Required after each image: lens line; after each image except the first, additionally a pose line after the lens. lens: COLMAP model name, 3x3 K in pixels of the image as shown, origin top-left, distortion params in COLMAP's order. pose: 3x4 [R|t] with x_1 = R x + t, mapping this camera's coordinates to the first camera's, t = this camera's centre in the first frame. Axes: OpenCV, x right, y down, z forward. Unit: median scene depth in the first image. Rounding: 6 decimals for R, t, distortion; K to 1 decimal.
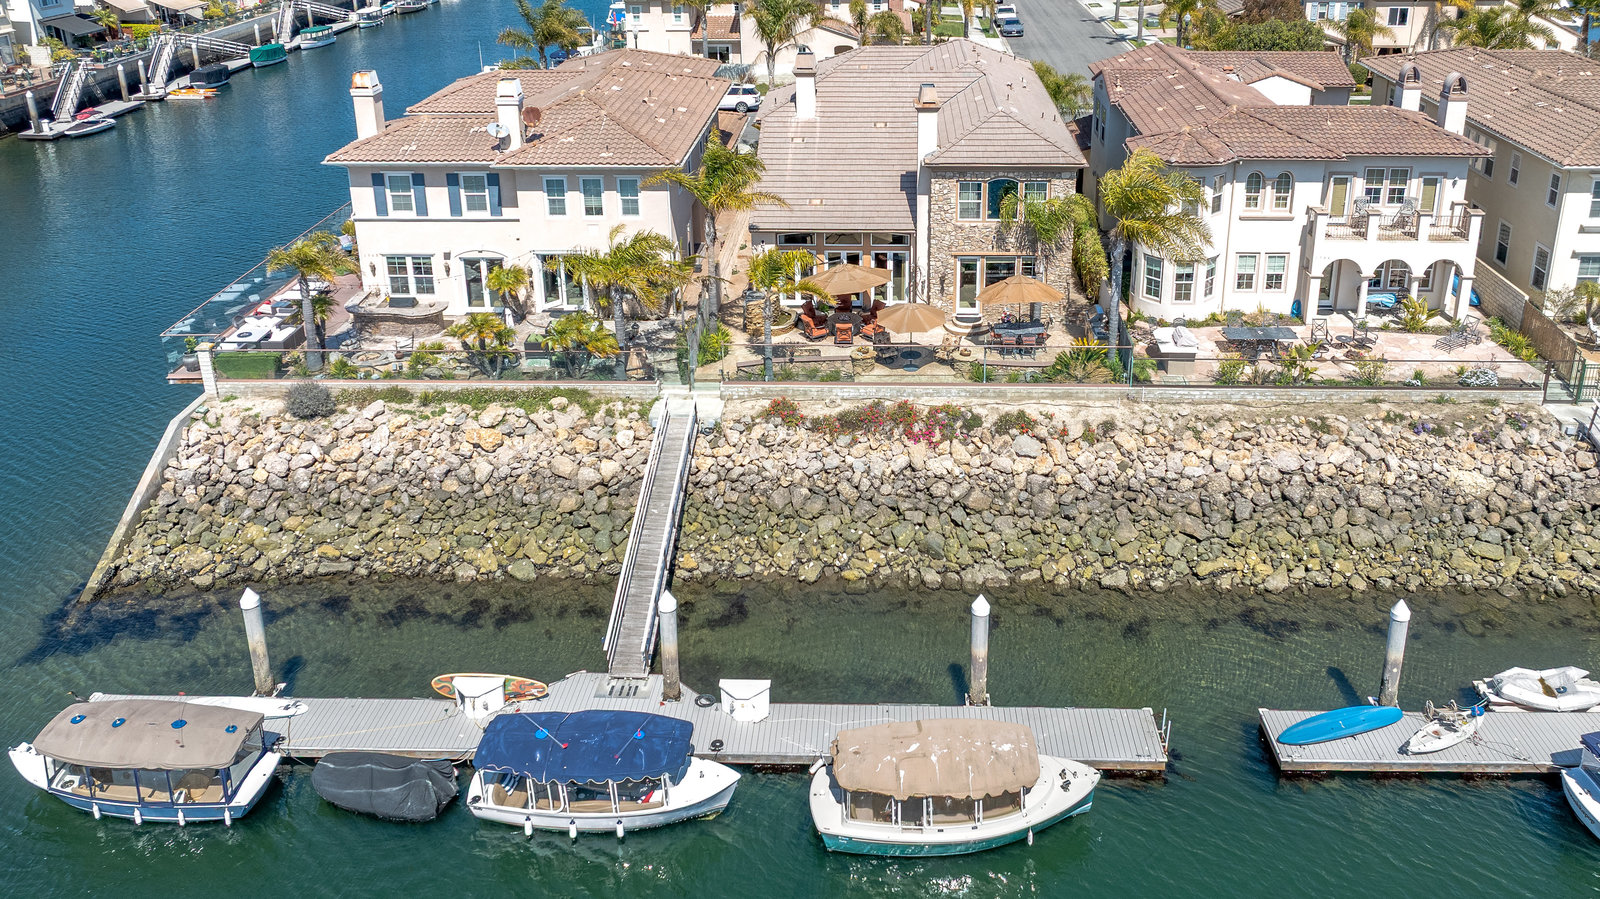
lens RADIAL K [[1248.3, 0, 863.5], [0, 1248.3, 254.8], [0, 0, 1]] dist [-0.010746, -0.013790]
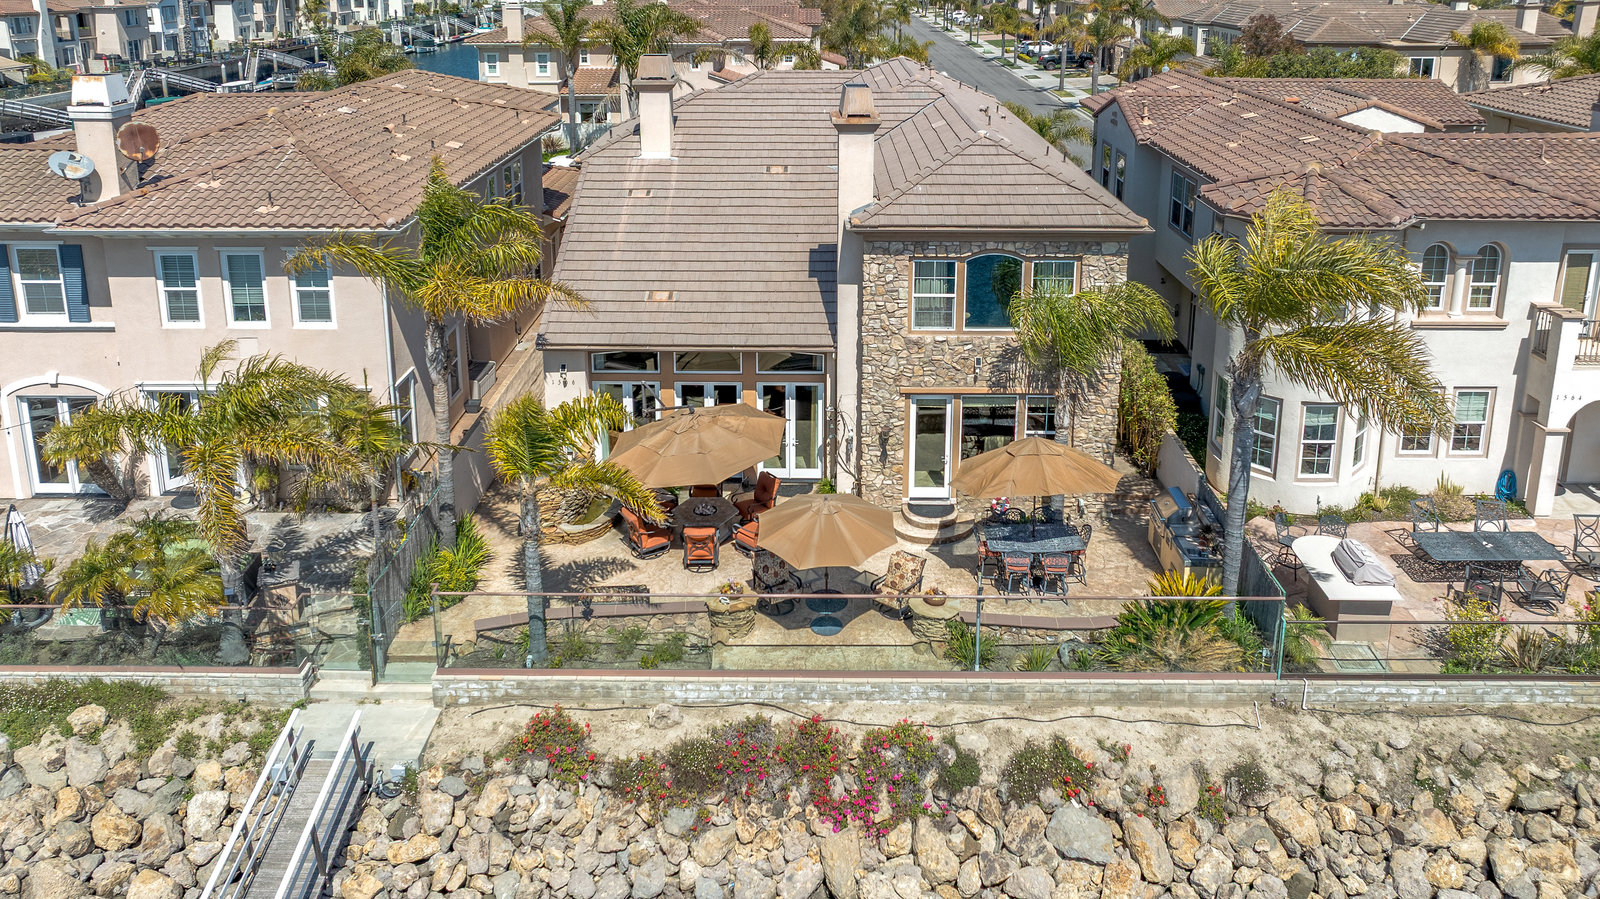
lens RADIAL K [[1165.1, 0, 806.6], [0, 1165.1, 216.8], [0, 0, 1]] dist [-0.010927, -0.006873]
pose [[0.999846, 0.001626, 0.017454, 0.021362], [0.000257, 0.994226, -0.107309, -0.023472], [-0.017528, 0.107297, 0.994073, 0.512175]]
